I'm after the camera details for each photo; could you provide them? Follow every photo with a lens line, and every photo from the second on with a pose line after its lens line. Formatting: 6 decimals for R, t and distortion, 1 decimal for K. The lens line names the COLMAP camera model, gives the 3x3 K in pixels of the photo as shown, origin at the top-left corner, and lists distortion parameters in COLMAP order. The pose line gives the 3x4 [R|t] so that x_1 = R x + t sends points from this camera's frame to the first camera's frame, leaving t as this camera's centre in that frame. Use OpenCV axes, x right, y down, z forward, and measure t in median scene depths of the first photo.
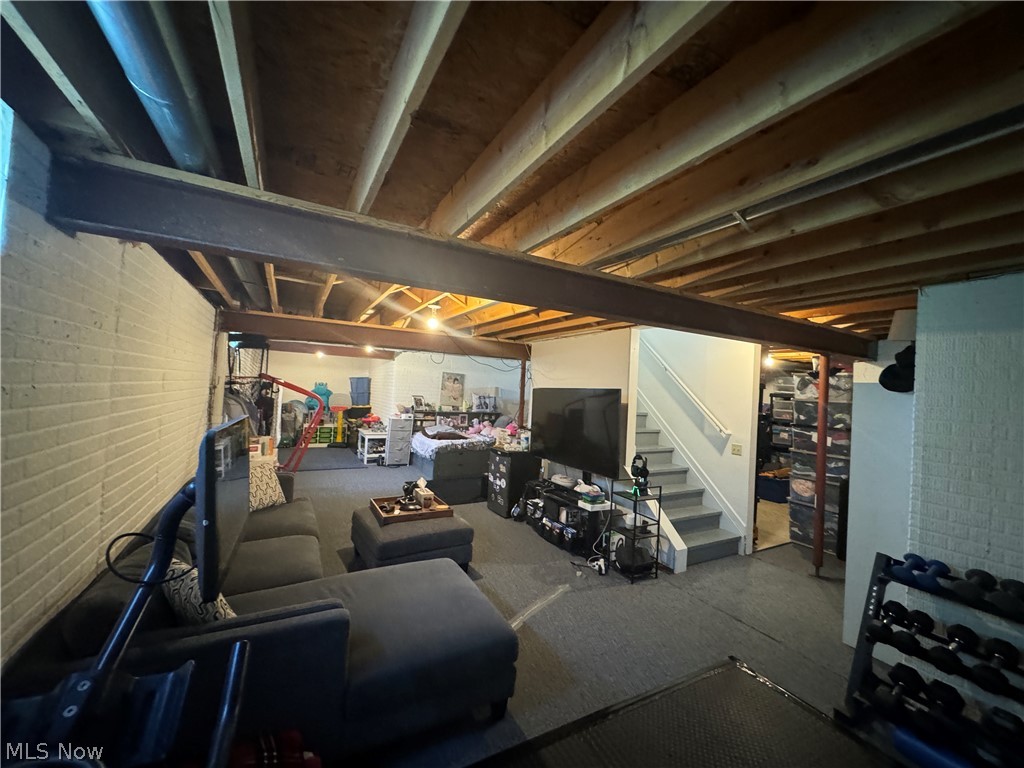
lens RADIAL K [[407.7, 0, 510.9], [0, 407.7, 386.6], [0, 0, 1]] dist [-0.009980, -0.000326]
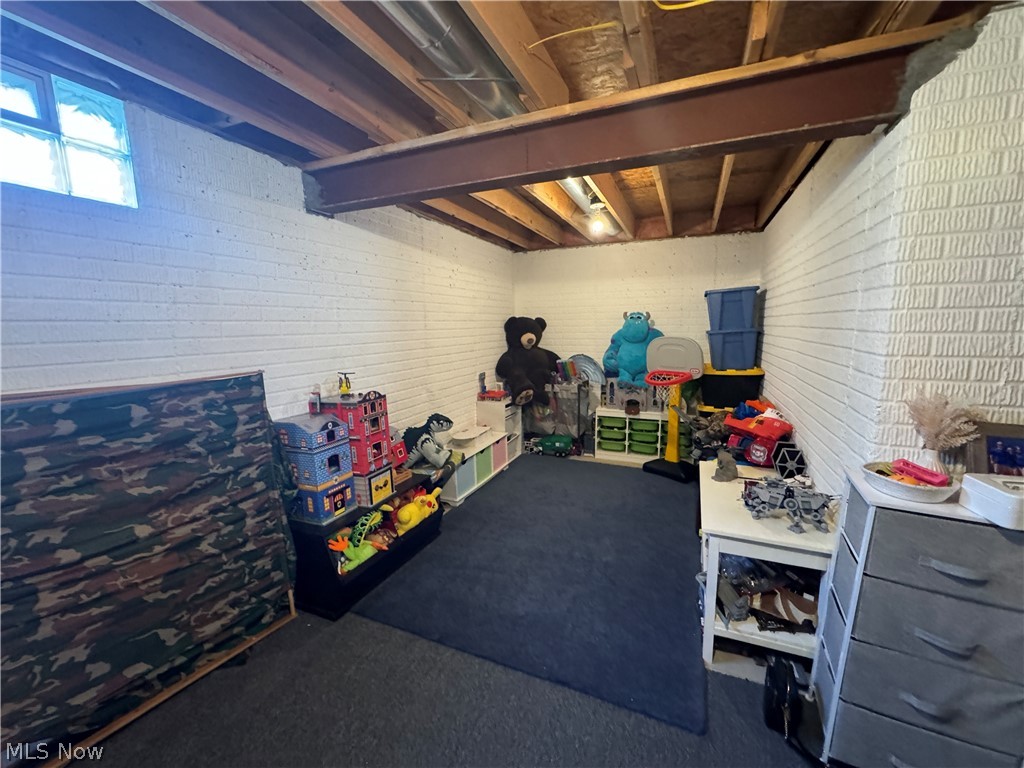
lens RADIAL K [[407.7, 0, 512.7], [0, 407.7, 386.1], [0, 0, 1]] dist [-0.009980, -0.000326]
pose [[0.609103, 0.068288, -0.790145, -0.213863], [0.050575, 0.990914, 0.124627, 0.008442], [0.791477, -0.115872, 0.600115, 0.661854]]
